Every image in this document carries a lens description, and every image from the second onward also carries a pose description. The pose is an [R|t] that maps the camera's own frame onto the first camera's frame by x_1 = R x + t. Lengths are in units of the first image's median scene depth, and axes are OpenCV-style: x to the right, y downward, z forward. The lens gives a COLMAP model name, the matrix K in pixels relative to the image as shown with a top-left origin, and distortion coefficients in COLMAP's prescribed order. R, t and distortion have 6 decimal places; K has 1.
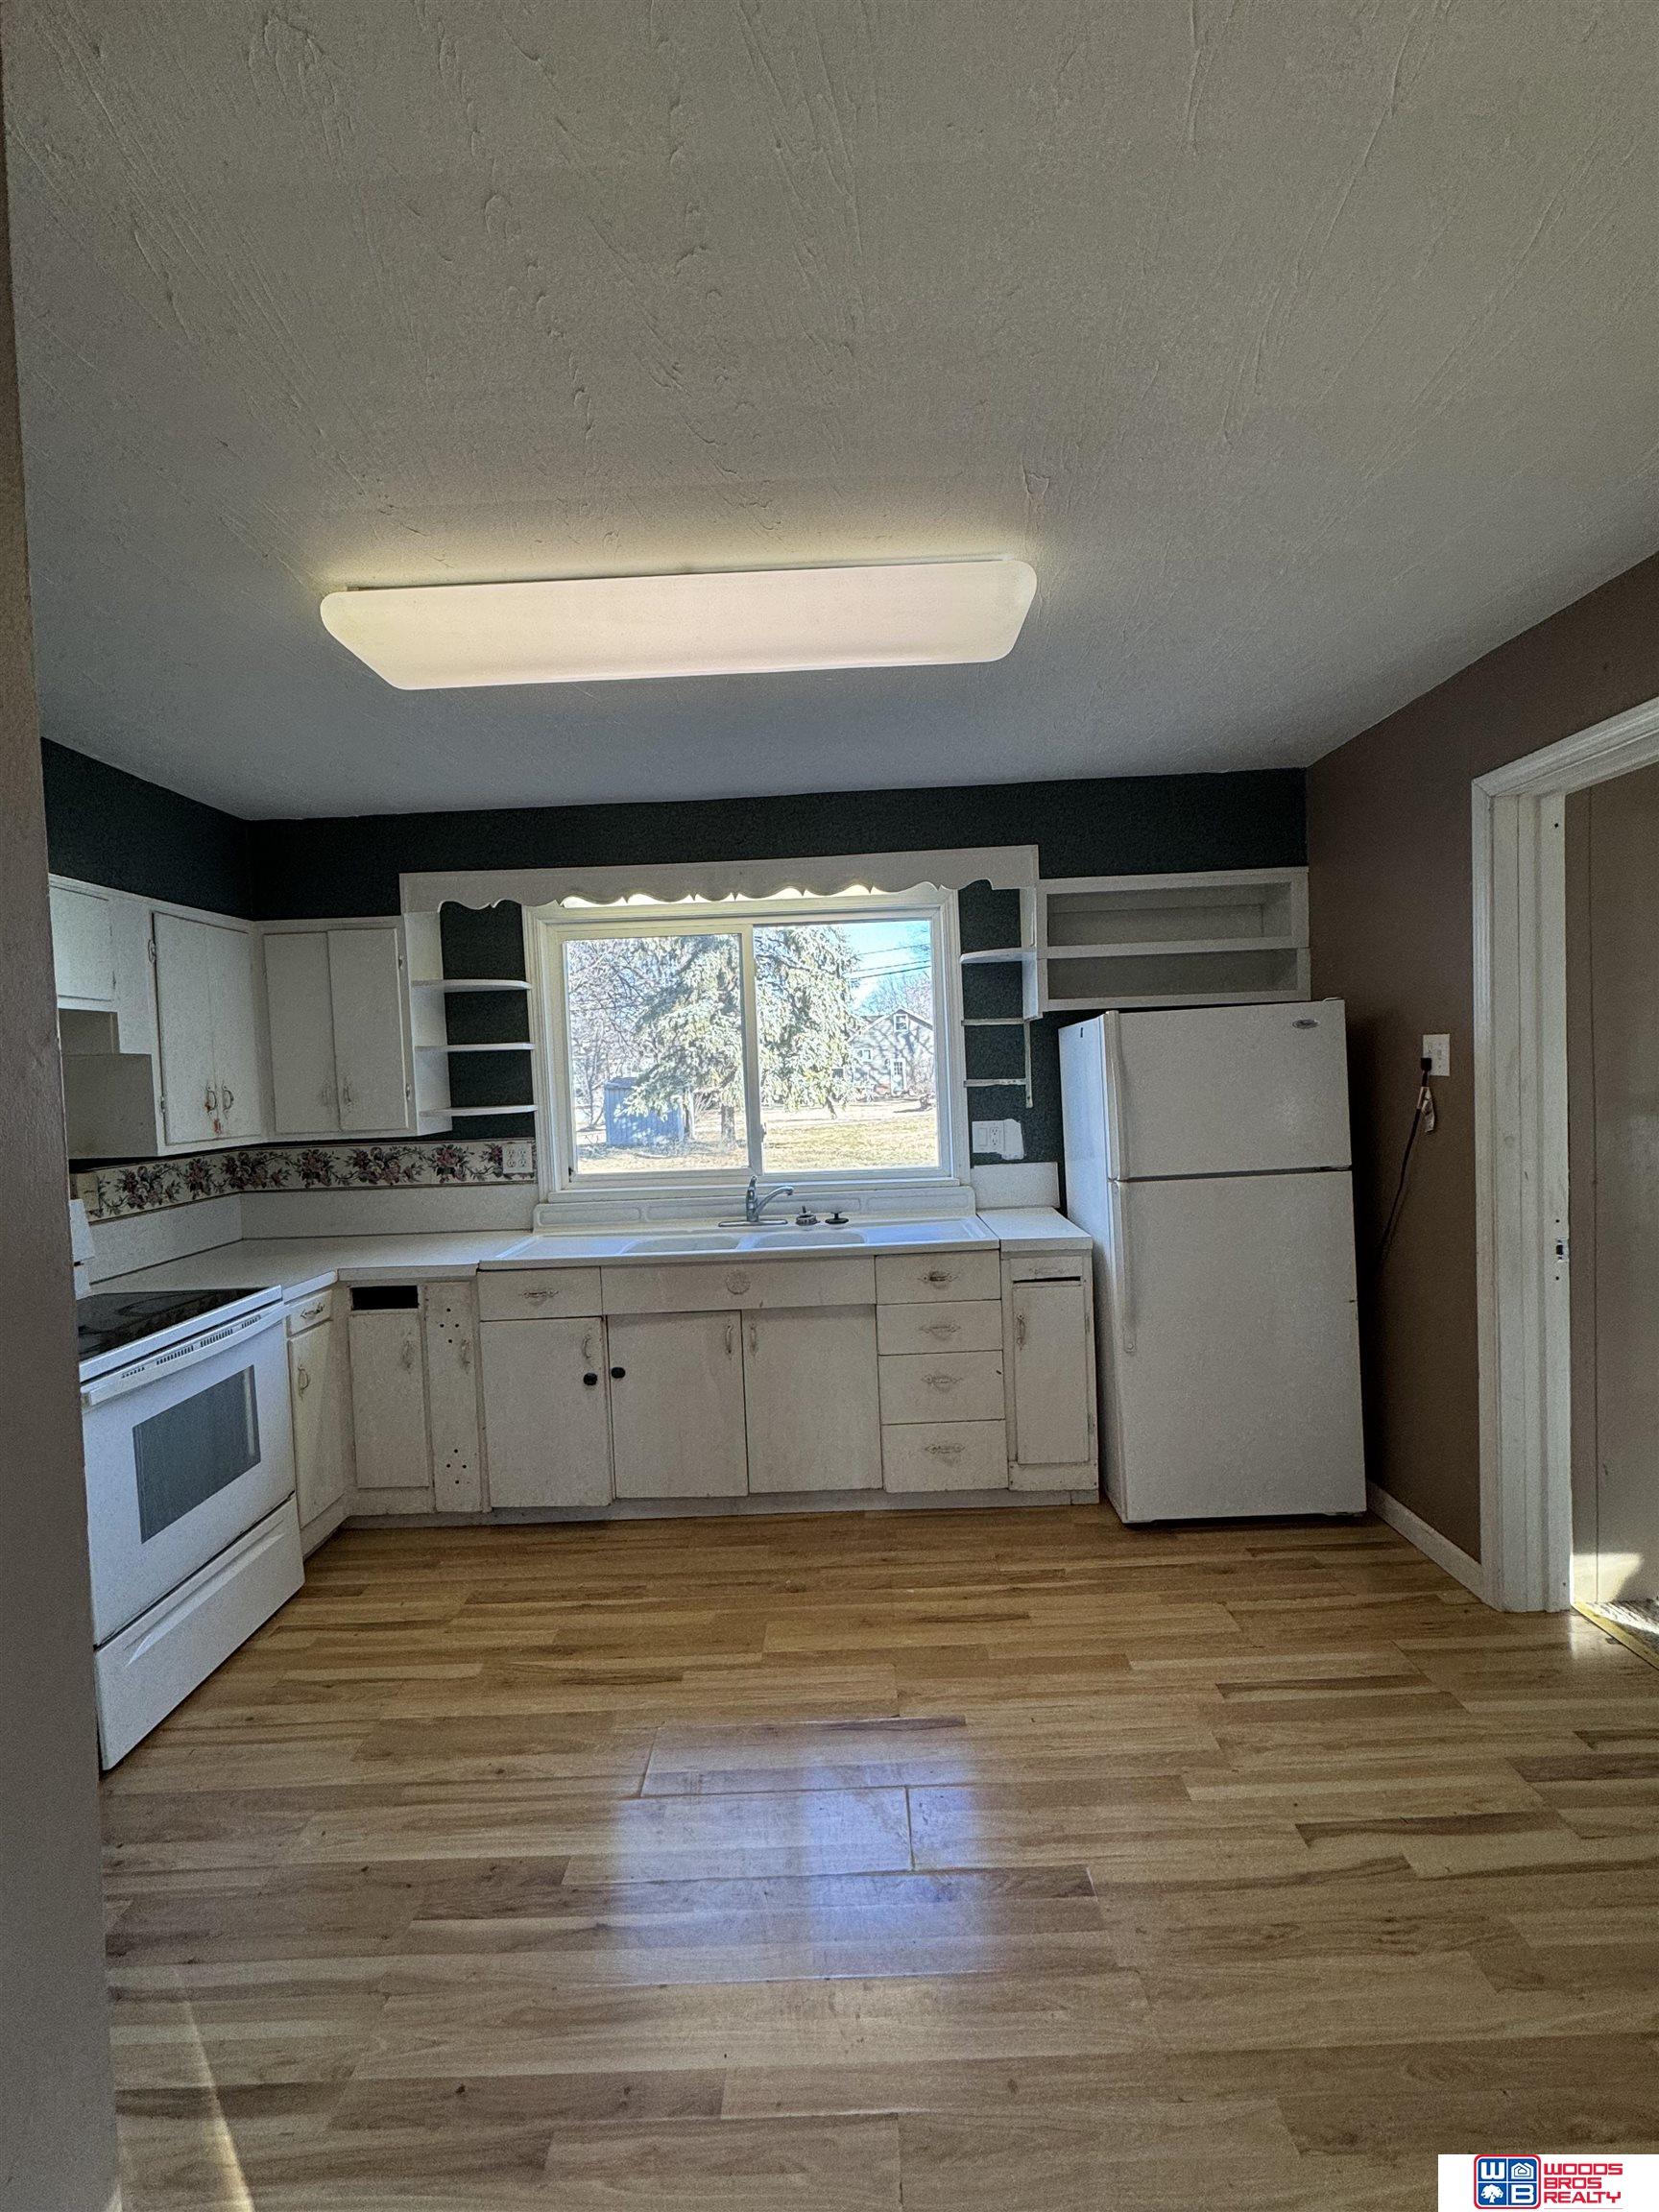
lens RADIAL K [[960.3, 0, 837.6], [0, 960.3, 1102.3], [0, 0, 1]] dist [-0.003661, -0.000267]
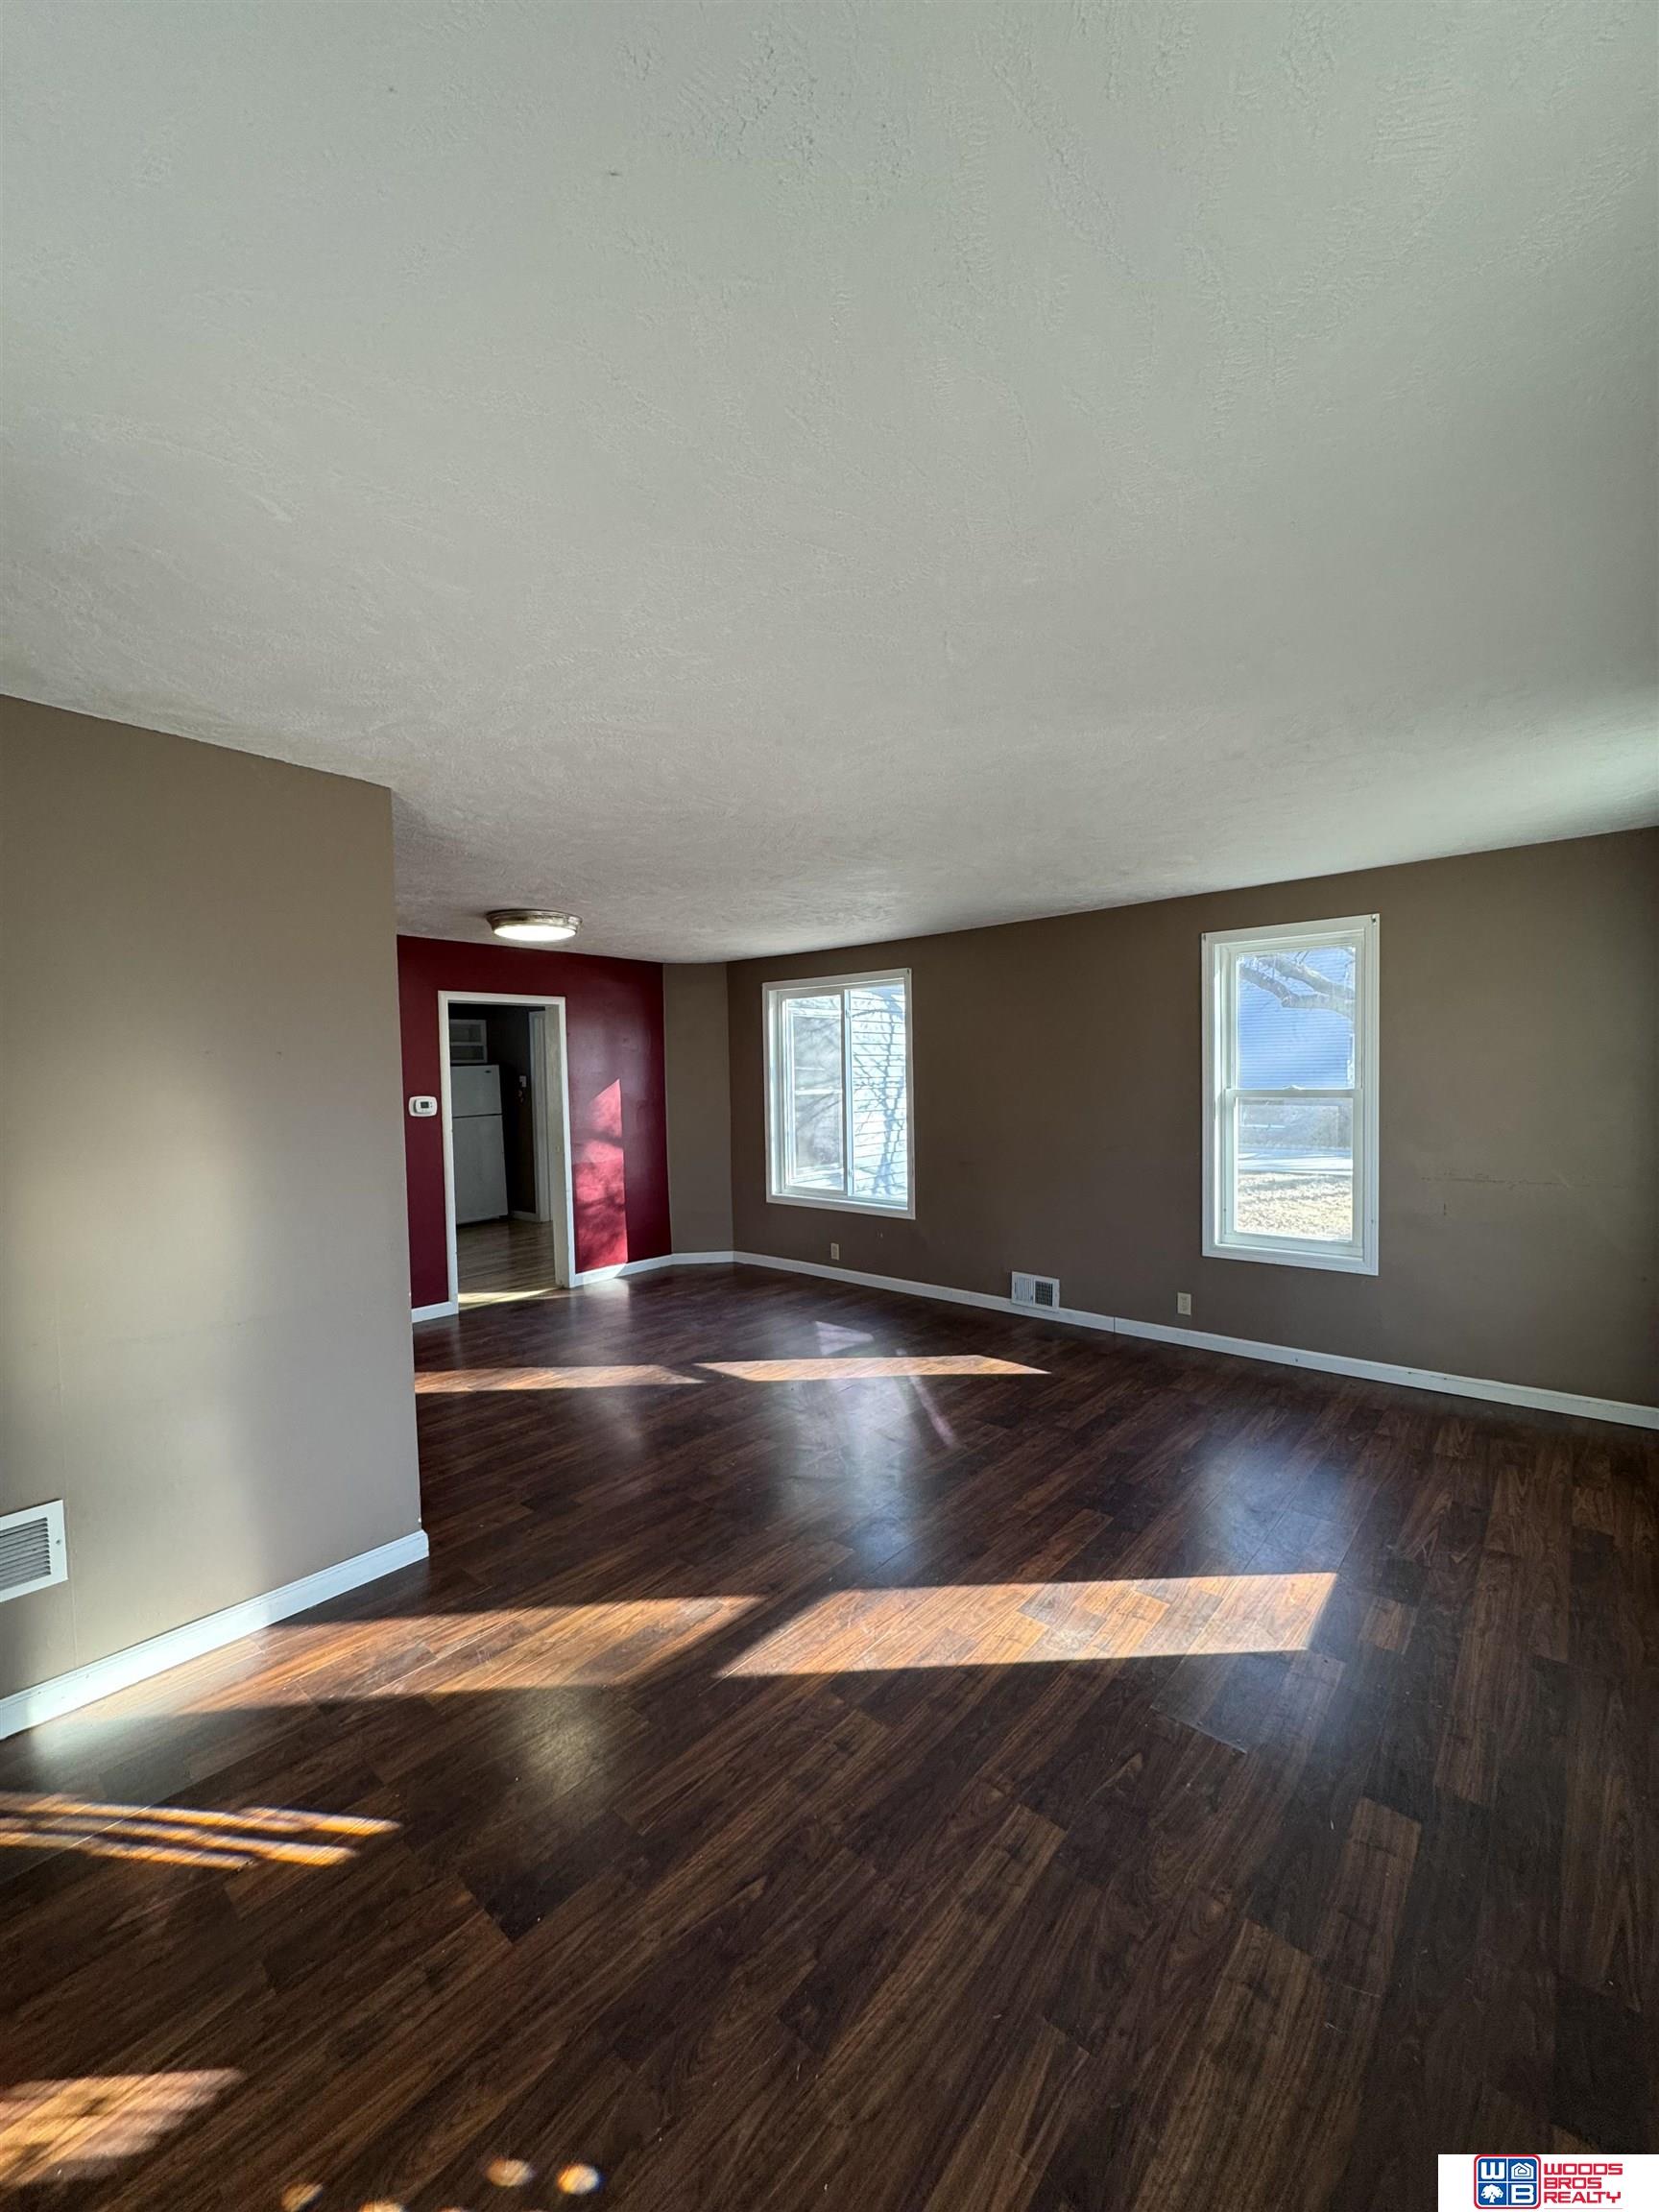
lens RADIAL K [[873.9, 0, 833.6], [0, 873.9, 1109.4], [0, 0, 1]] dist [-0.000019, -0.000016]
pose [[0.648728, -0.011105, 0.760939, -1.083880], [0.020294, 0.999790, -0.002710, 0.084429], [-0.760750, 0.017200, 0.648817, -1.953614]]
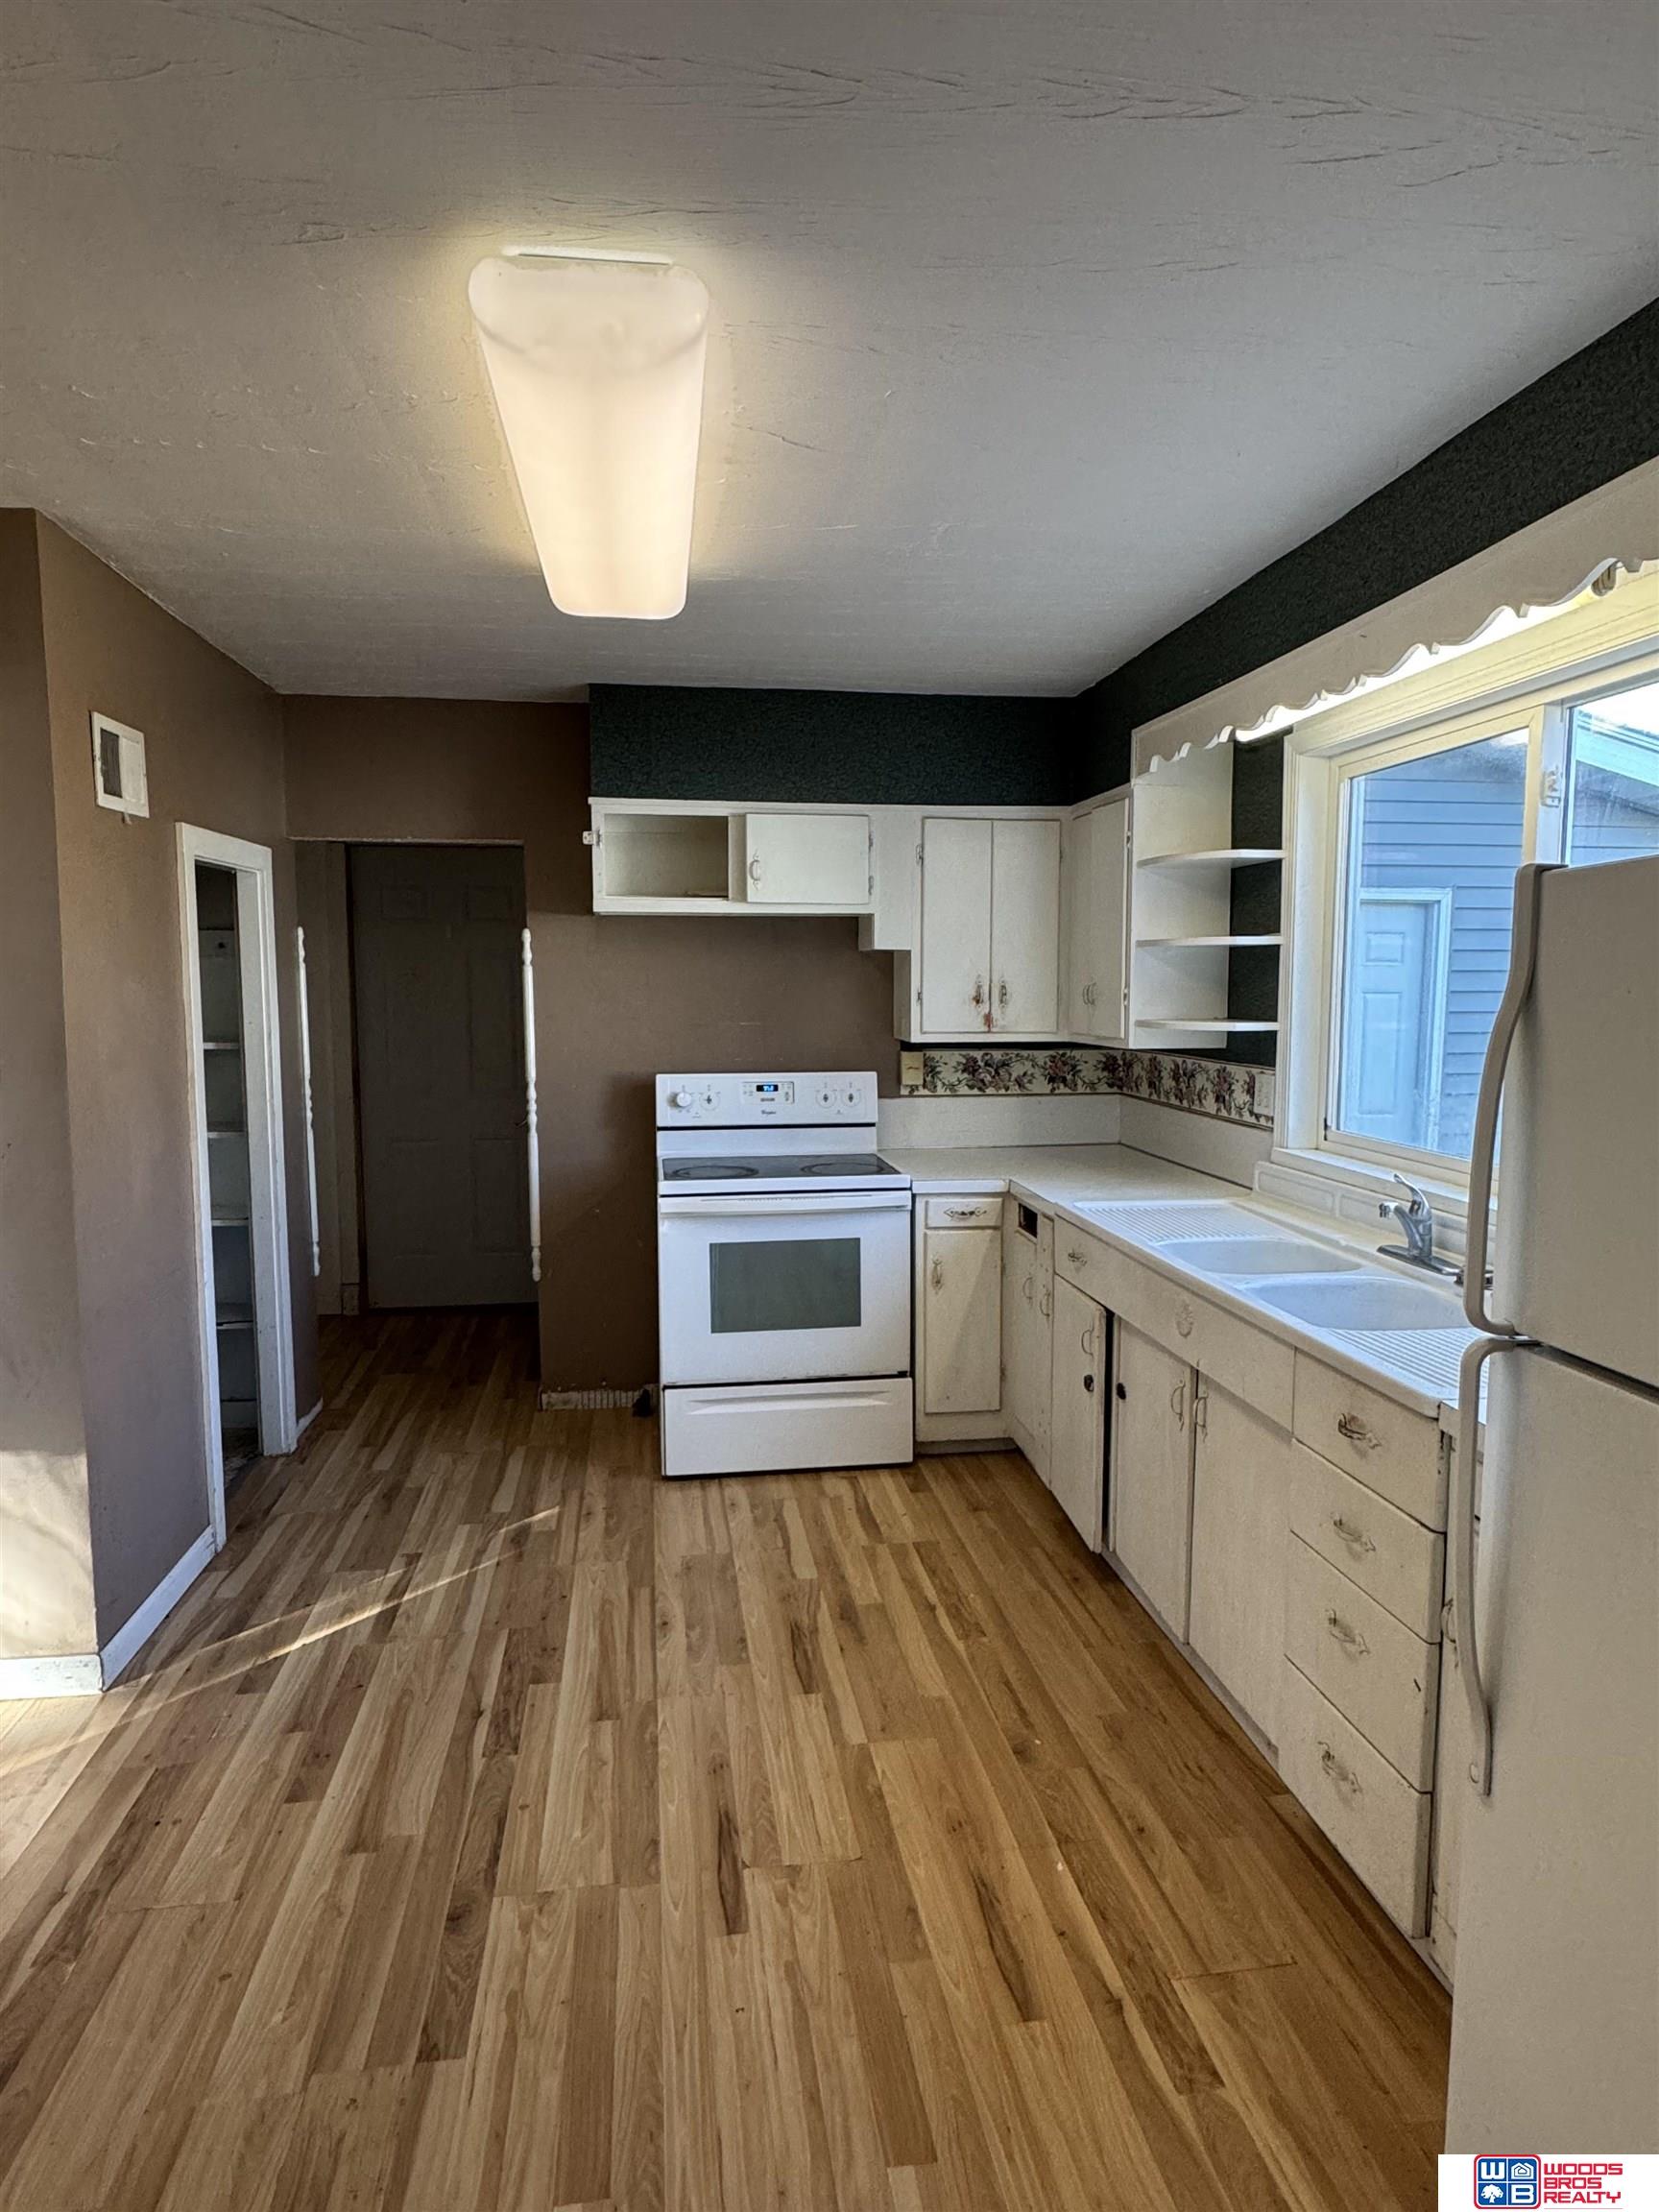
lens RADIAL K [[1275.2, 0, 830.3], [0, 1275.2, 1106.7], [0, 0, 1]] dist [-0.003417, 0.002631]
pose [[0.148187, 0.134841, -0.979724, 0.720927], [-0.041264, 0.990642, 0.130102, -0.056992], [0.988098, 0.021148, 0.152364, 0.676027]]
